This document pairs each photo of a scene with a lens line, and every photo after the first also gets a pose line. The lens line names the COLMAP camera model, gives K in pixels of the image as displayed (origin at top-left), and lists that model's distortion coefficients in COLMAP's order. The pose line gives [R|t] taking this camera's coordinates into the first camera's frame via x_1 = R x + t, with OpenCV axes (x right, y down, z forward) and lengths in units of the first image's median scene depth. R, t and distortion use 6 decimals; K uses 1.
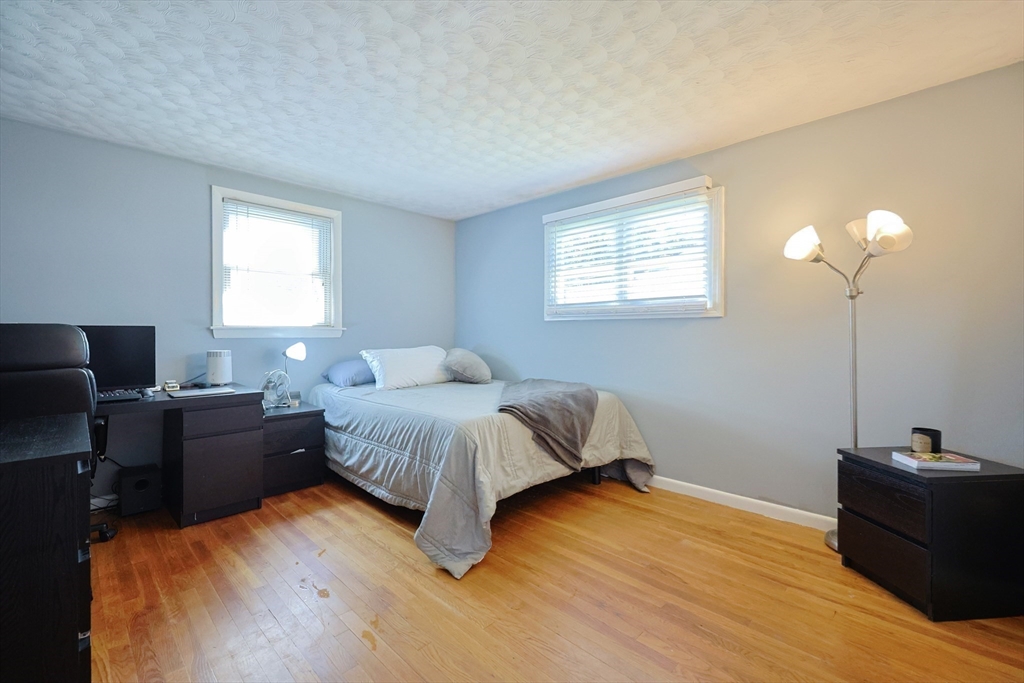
lens RADIAL K [[437.4, 0, 511.7], [0, 437.4, 330.9], [0, 0, 1]] dist [-0.001569, -0.000116]
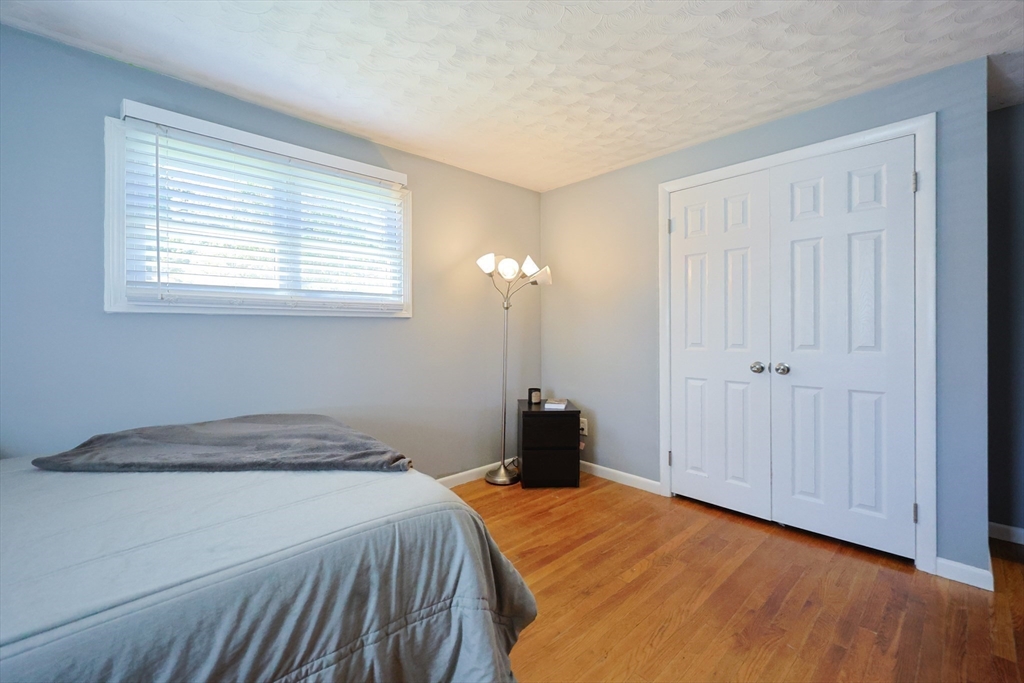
lens RADIAL K [[437.4, 0, 511.7], [0, 437.4, 330.9], [0, 0, 1]] dist [-0.001569, -0.000116]
pose [[0.034813, -0.003090, 0.999389, -0.603307], [0.000278, 0.999995, 0.003082, -0.004584], [-0.999394, 0.000171, 0.034814, 0.813795]]
